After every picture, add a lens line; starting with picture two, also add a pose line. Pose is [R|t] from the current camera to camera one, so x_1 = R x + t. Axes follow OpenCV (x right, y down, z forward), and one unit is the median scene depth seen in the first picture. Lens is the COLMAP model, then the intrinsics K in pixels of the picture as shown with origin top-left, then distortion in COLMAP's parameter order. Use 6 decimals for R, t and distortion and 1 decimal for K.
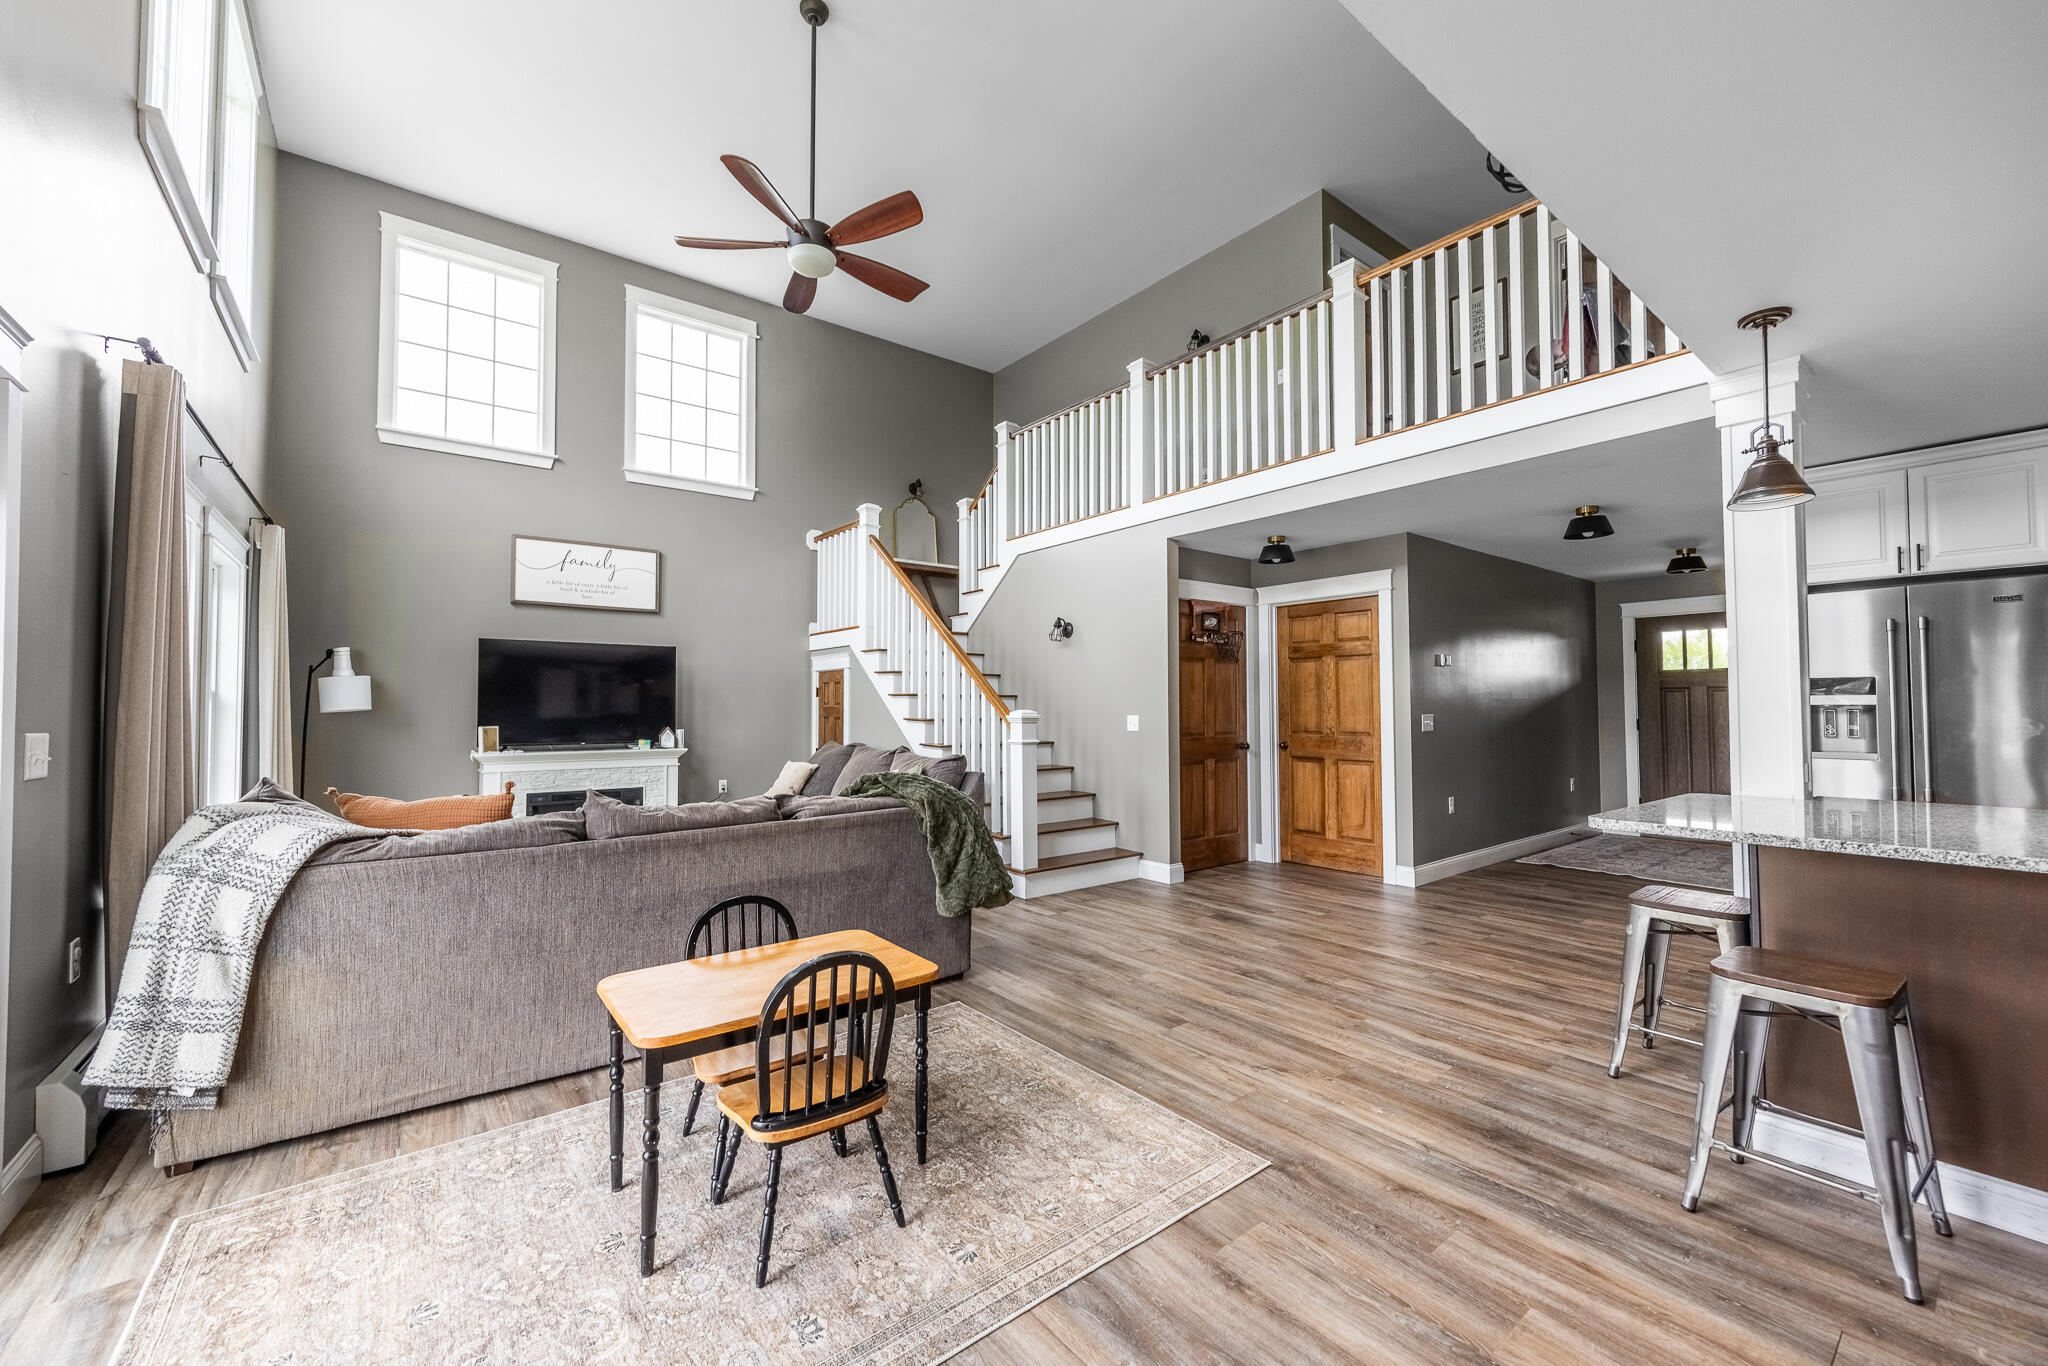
lens RADIAL K [[799.3, 0, 1026.8], [0, 799.3, 685.1], [0, 0, 1]] dist [-0.000664, -0.000208]
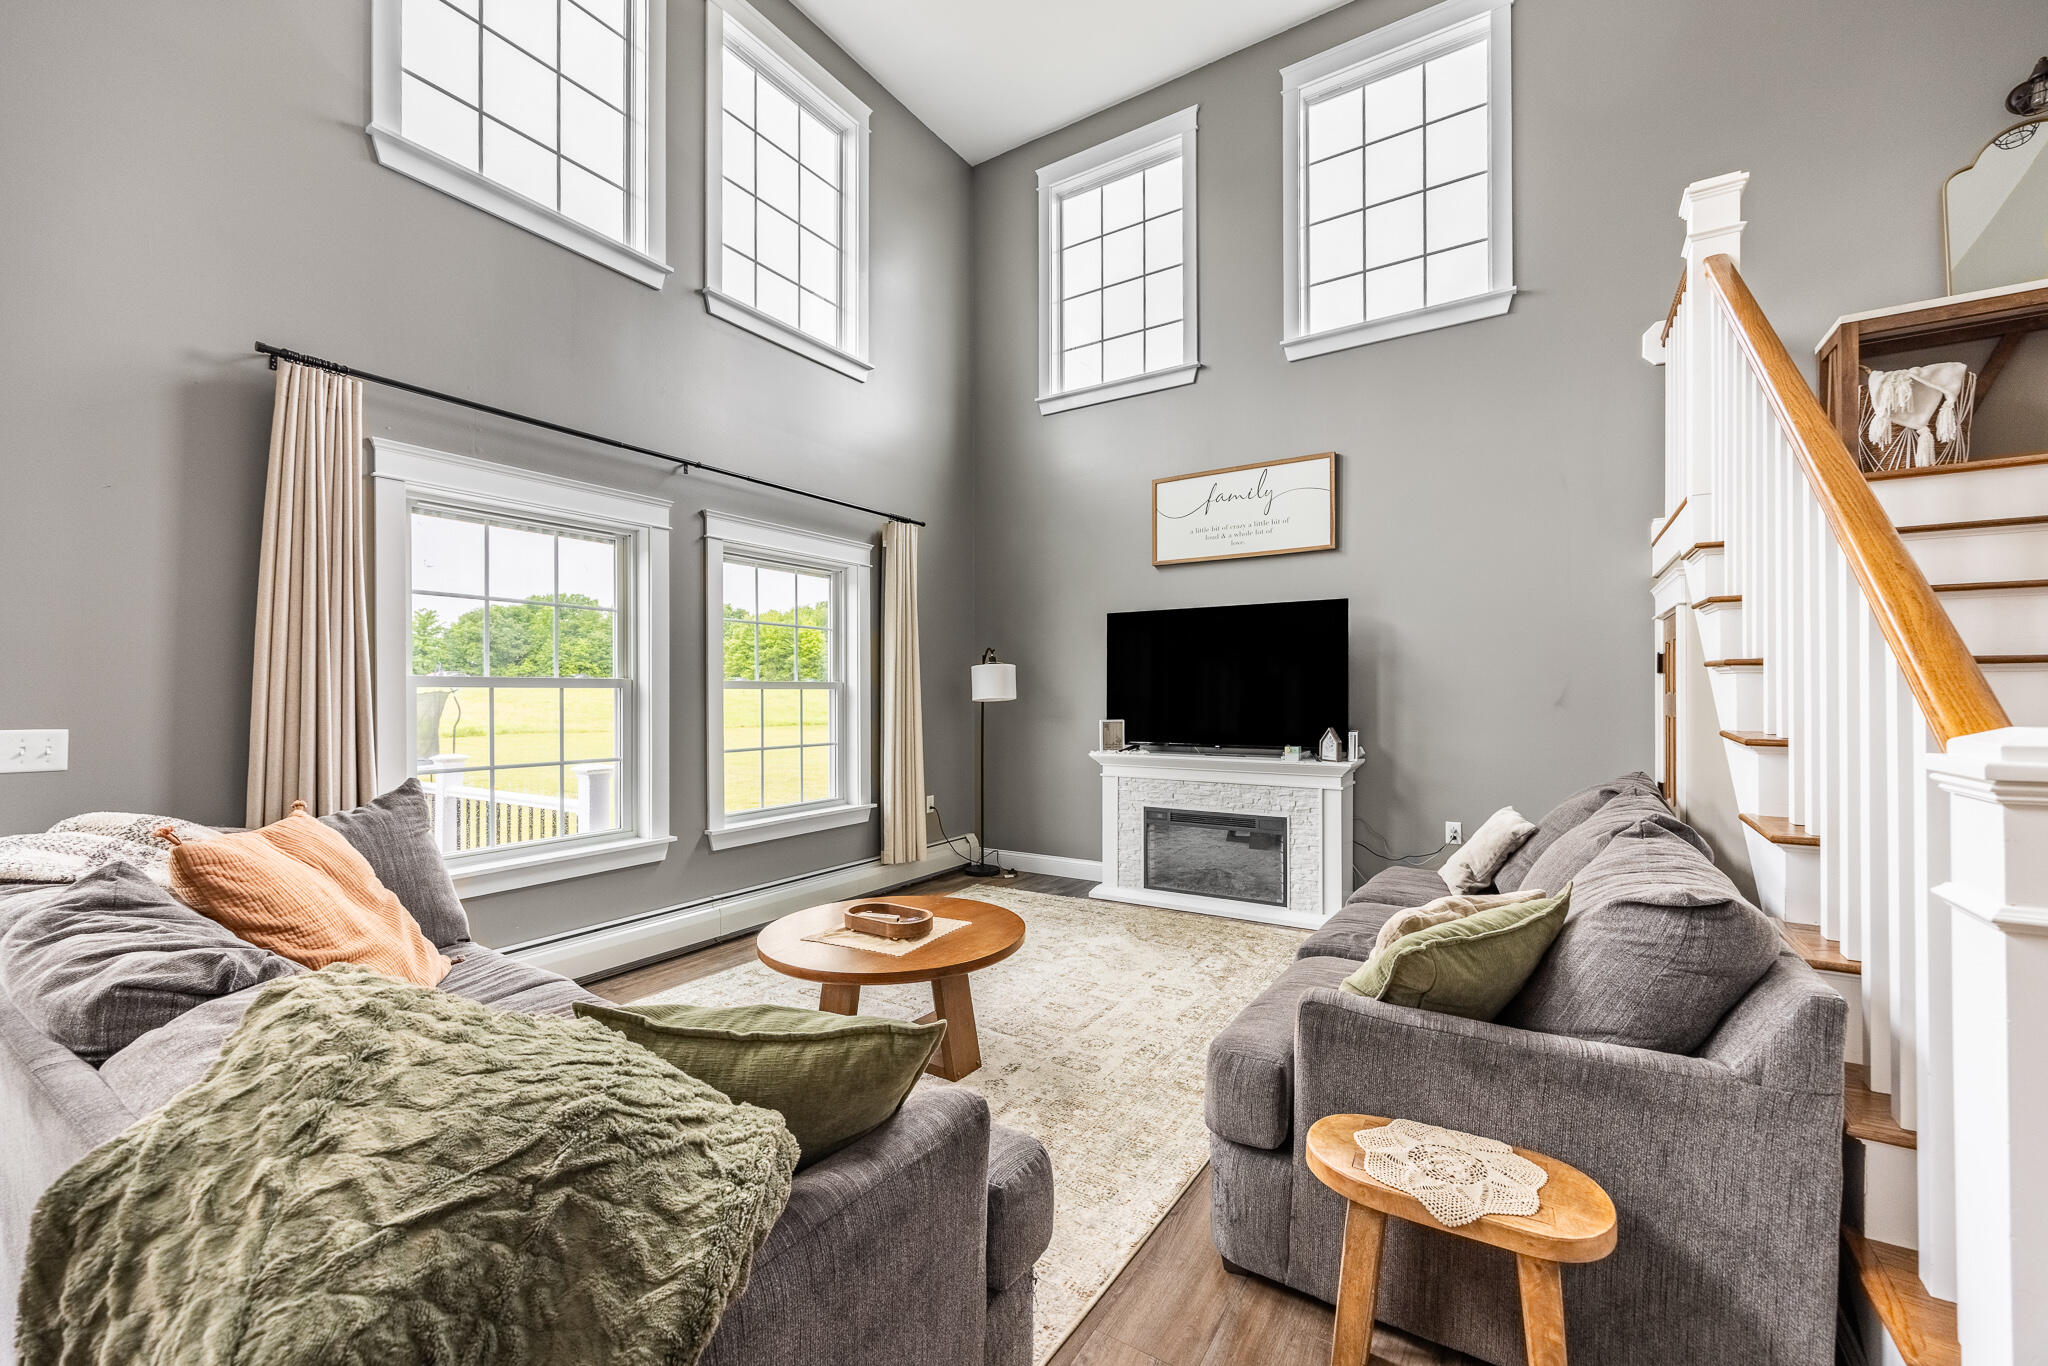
lens RADIAL K [[799.3, 0, 1026.8], [0, 799.3, 685.1], [0, 0, 1]] dist [-0.000664, -0.000208]
pose [[0.326782, -0.005689, -0.945083, 0.065284], [0.033221, 0.999433, 0.005471, 0.007488], [0.944516, -0.033184, 0.326785, 0.578499]]
